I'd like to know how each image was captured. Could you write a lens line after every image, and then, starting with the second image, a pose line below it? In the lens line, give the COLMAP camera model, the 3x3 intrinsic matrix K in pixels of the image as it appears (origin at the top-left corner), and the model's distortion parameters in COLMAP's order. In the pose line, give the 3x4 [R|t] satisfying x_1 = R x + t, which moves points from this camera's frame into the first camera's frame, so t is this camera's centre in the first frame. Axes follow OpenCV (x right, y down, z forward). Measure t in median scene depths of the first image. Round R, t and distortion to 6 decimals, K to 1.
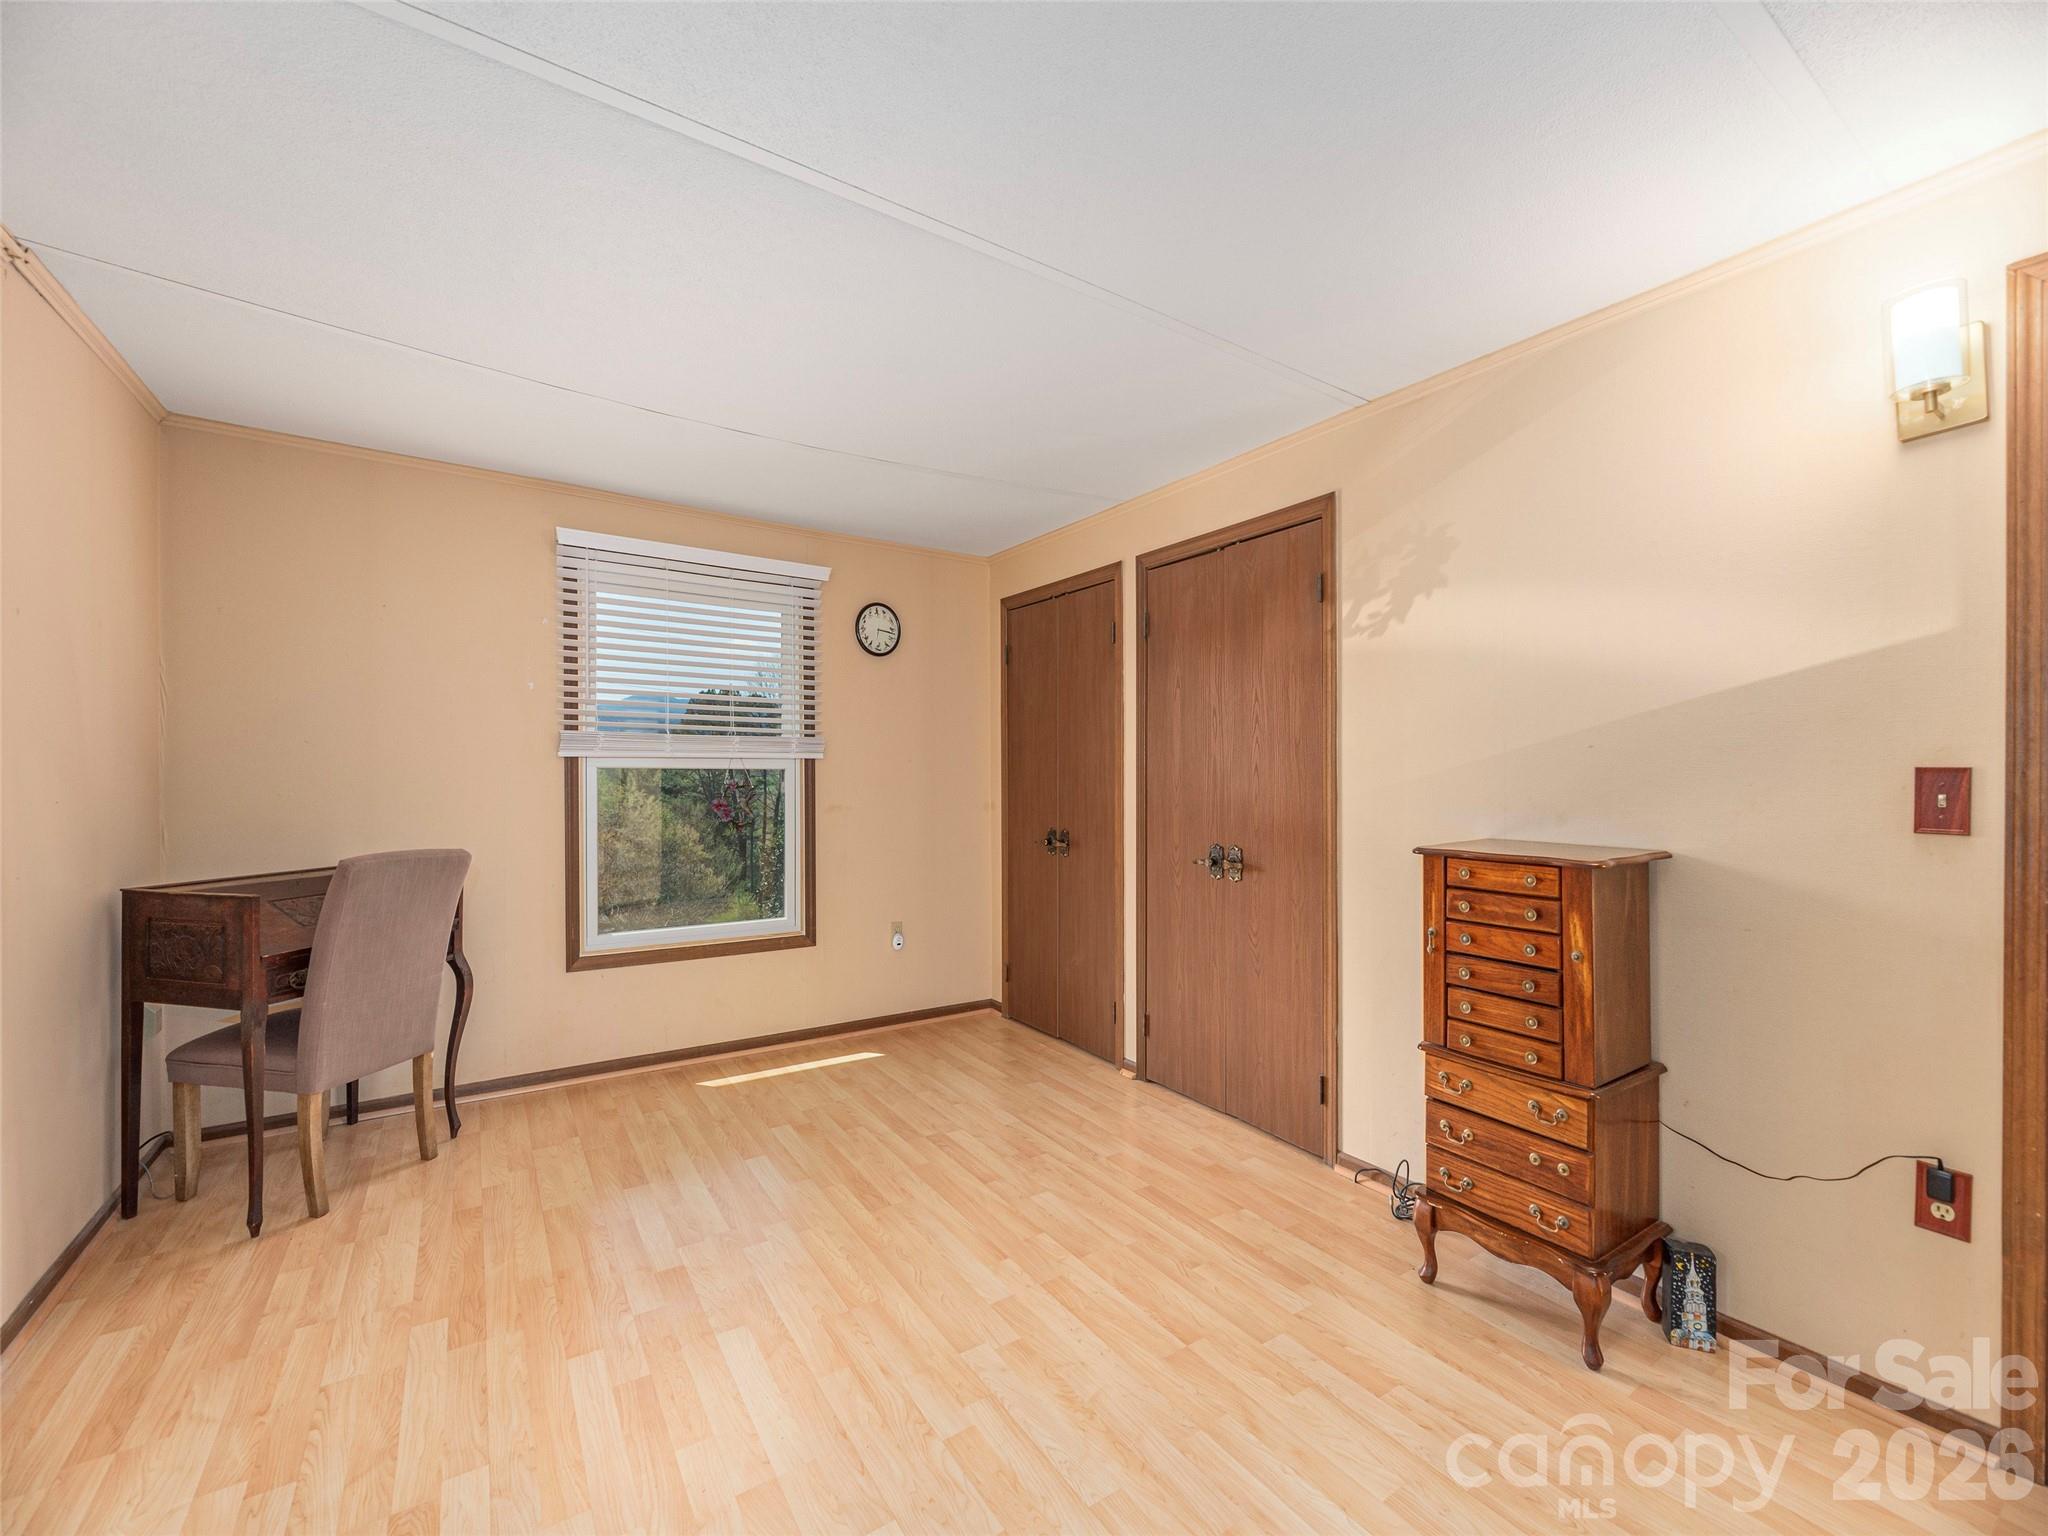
lens RADIAL K [[840.7, 0, 1021.8], [0, 840.7, 780.6], [0, 0, 1]] dist [-0.002648, 0.000040]
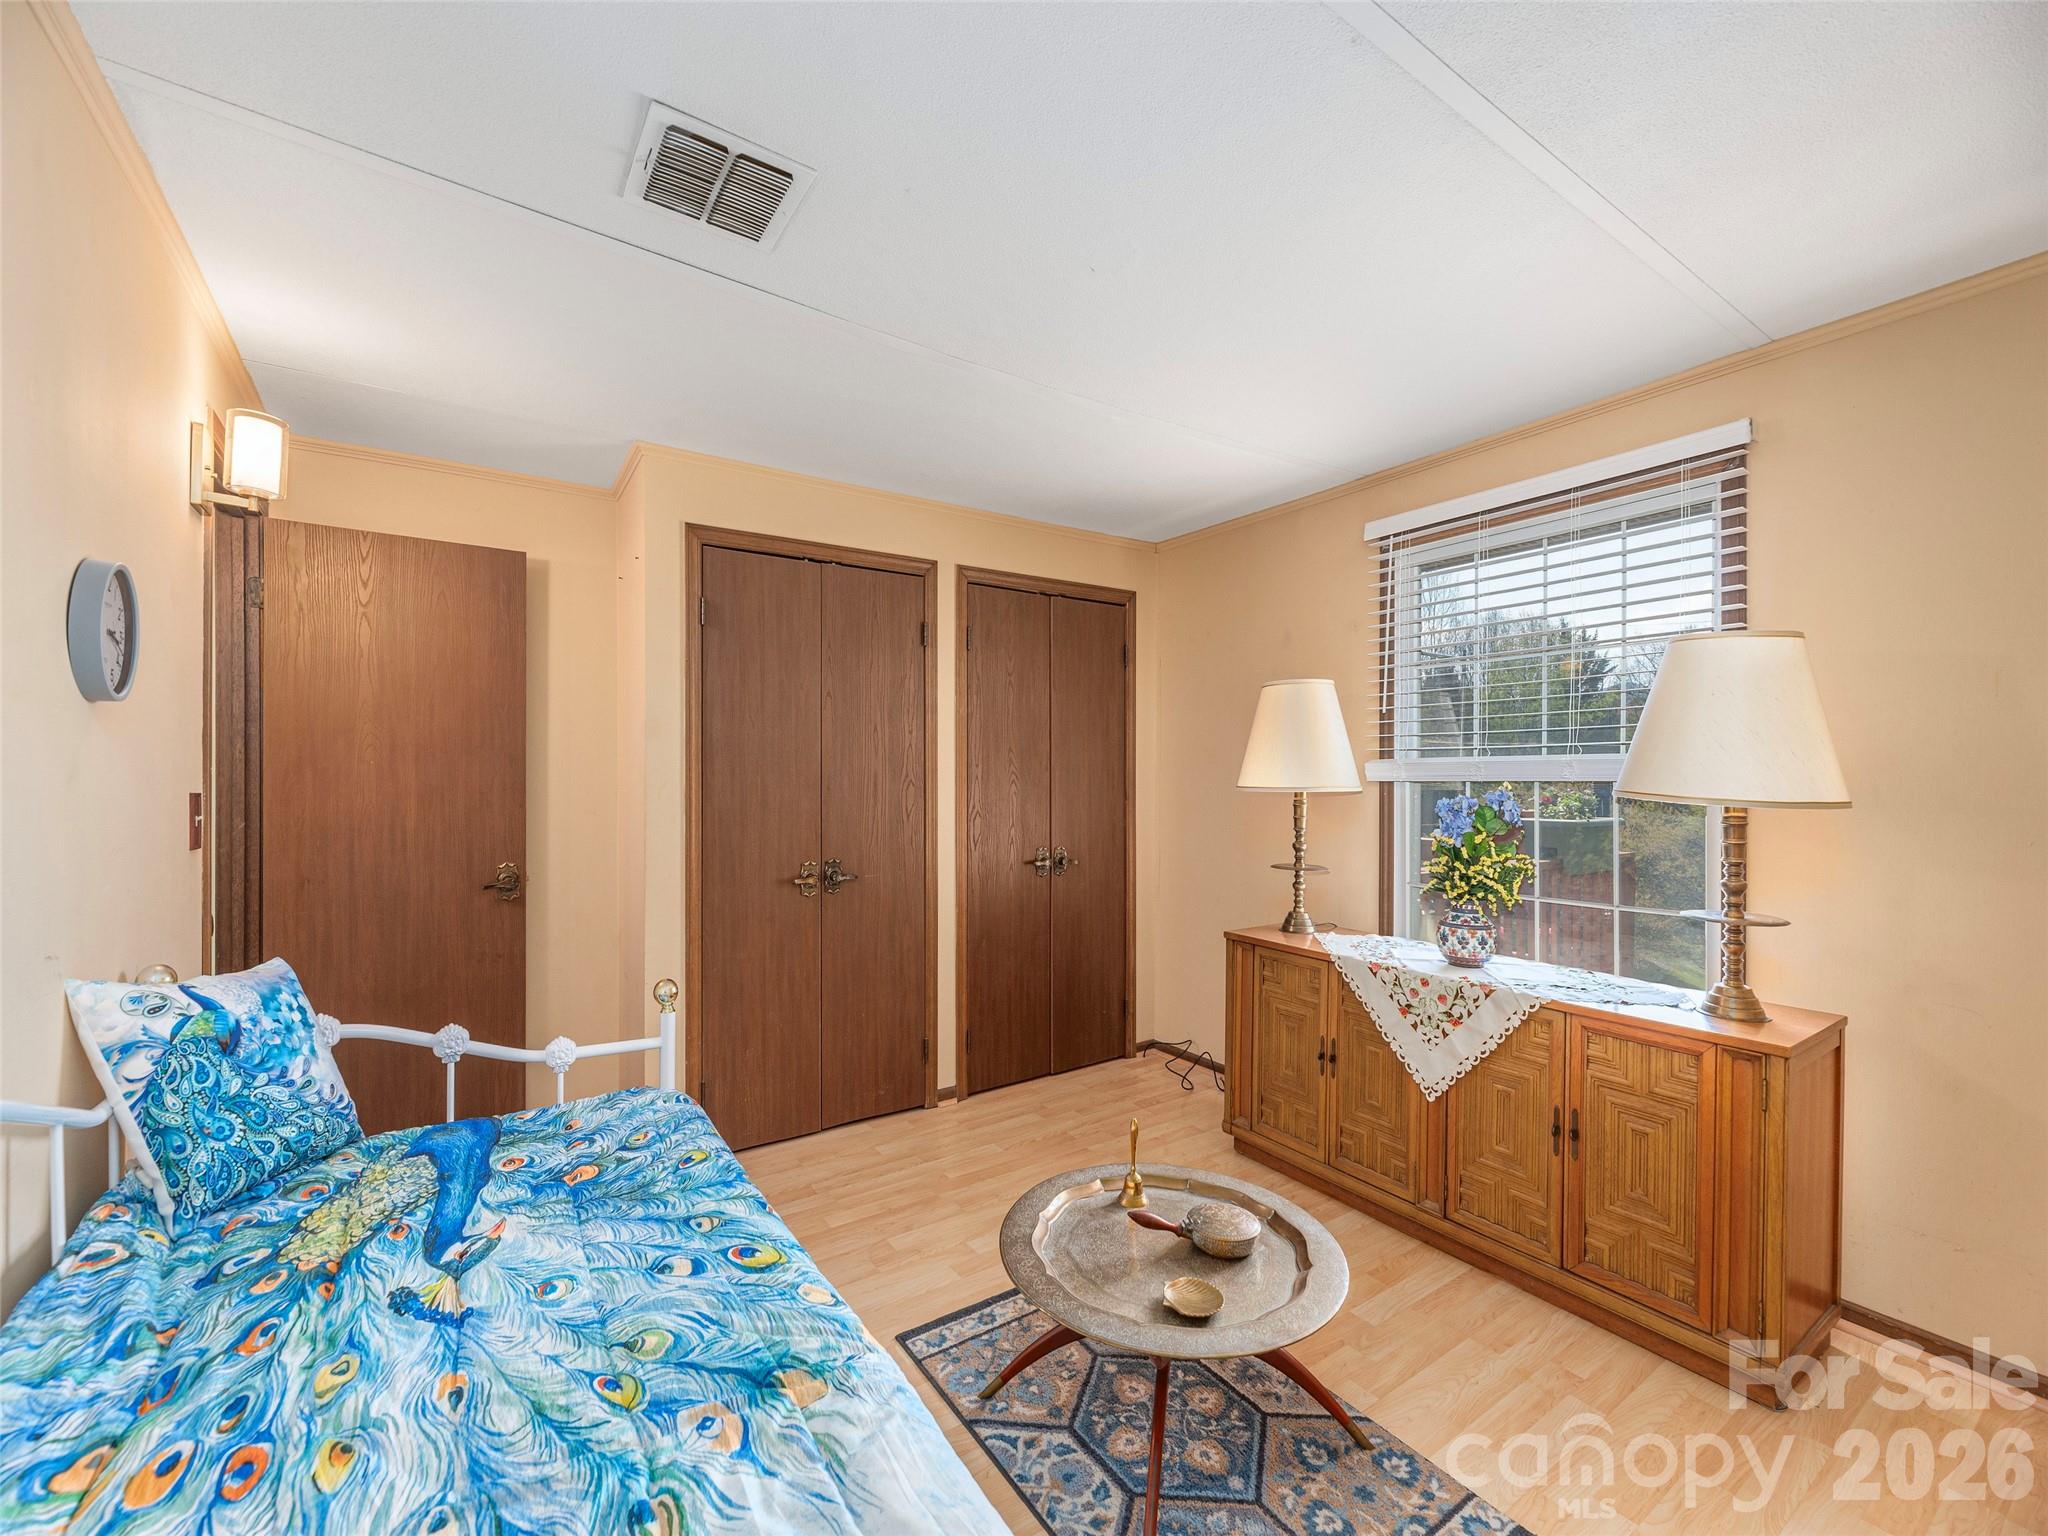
lens RADIAL K [[840.7, 0, 1021.8], [0, 840.7, 780.6], [0, 0, 1]] dist [-0.002648, 0.000040]
pose [[-0.004287, -0.013929, 0.999894, -0.840972], [0.009770, 0.999855, 0.013971, -0.030509], [-0.999943, 0.009829, -0.004150, 0.934383]]
